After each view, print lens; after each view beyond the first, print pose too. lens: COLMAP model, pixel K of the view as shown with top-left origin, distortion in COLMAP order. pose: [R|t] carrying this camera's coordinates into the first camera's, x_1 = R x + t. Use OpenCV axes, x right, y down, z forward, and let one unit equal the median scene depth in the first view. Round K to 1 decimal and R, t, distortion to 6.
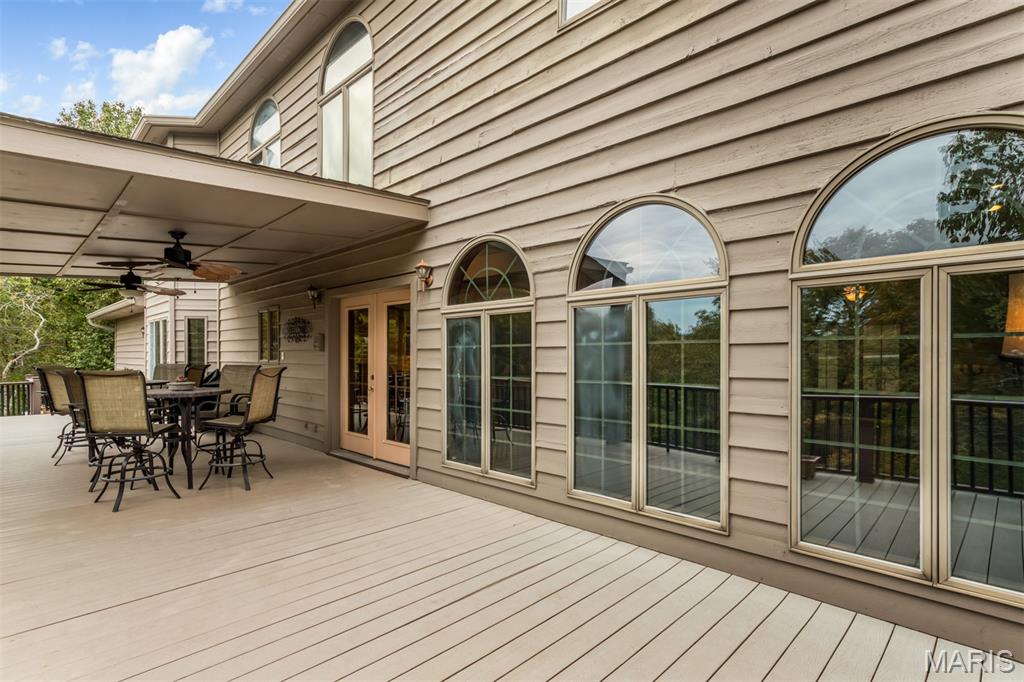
lens RADIAL K [[510.3, 0, 518.1], [0, 510.3, 362.3], [0, 0, 1]] dist [0.003164, 0.001291]
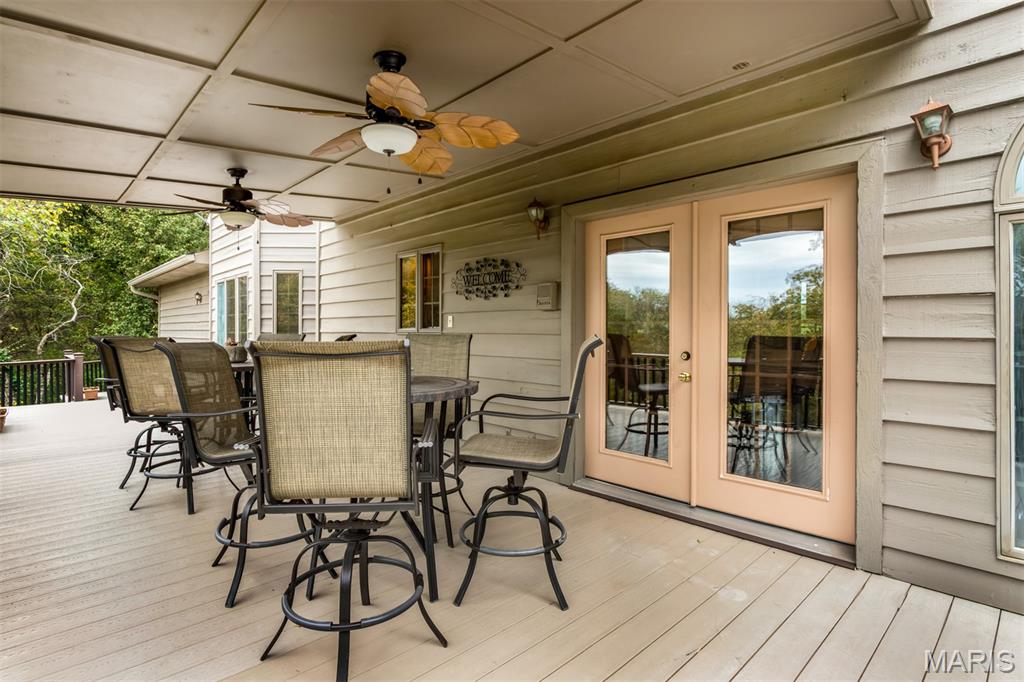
lens RADIAL K [[522.6, 0, 511.9], [0, 522.6, 337.9], [0, 0, 1]] dist [-0.010810, -0.000446]
pose [[0.998996, -0.001505, -0.044779, -0.277366], [0.001599, 0.999997, 0.002072, 0.005611], [0.044776, -0.002141, 0.998995, 0.270144]]
